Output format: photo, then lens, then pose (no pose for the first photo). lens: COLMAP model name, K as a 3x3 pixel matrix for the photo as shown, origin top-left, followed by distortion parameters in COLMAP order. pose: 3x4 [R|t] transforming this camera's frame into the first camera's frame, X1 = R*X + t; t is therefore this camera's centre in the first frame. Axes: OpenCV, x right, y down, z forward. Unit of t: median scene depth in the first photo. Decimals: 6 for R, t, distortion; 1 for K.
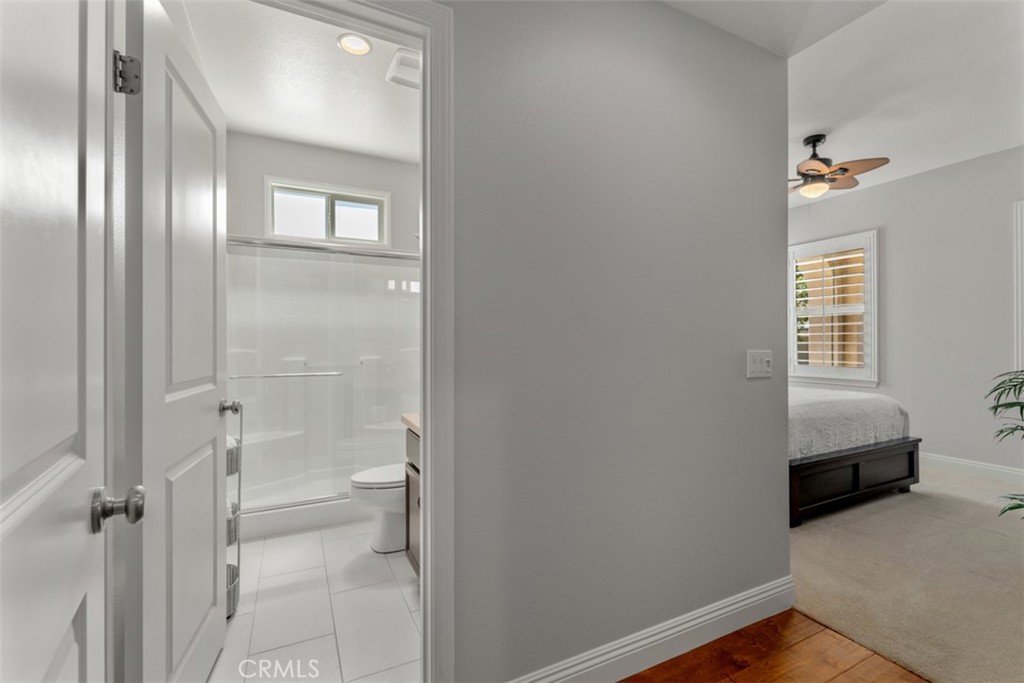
lens RADIAL K [[442.7, 0, 511.9], [0, 442.7, 346.9], [0, 0, 1]] dist [-0.003270, -0.000214]
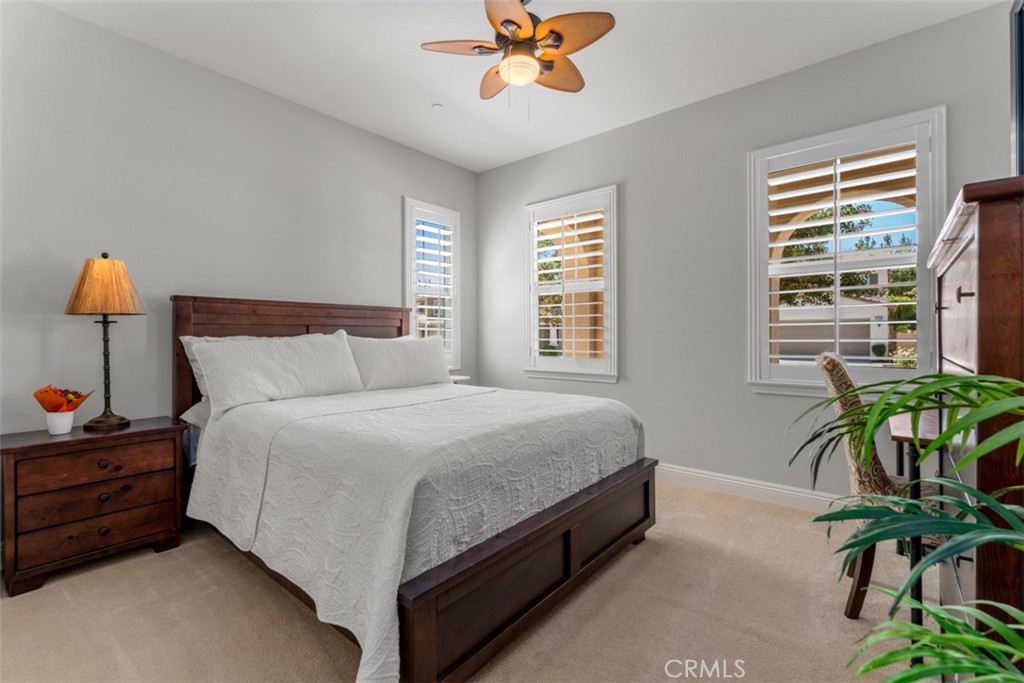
lens RADIAL K [[442.7, 0, 516.5], [0, 442.7, 340.9], [0, 0, 1]] dist [-0.003270, -0.000214]
pose [[0.914328, -0.009412, 0.404864, 0.439975], [0.007590, 0.999953, 0.006105, 0.012495], [-0.404902, -0.002509, 0.914357, 0.449560]]
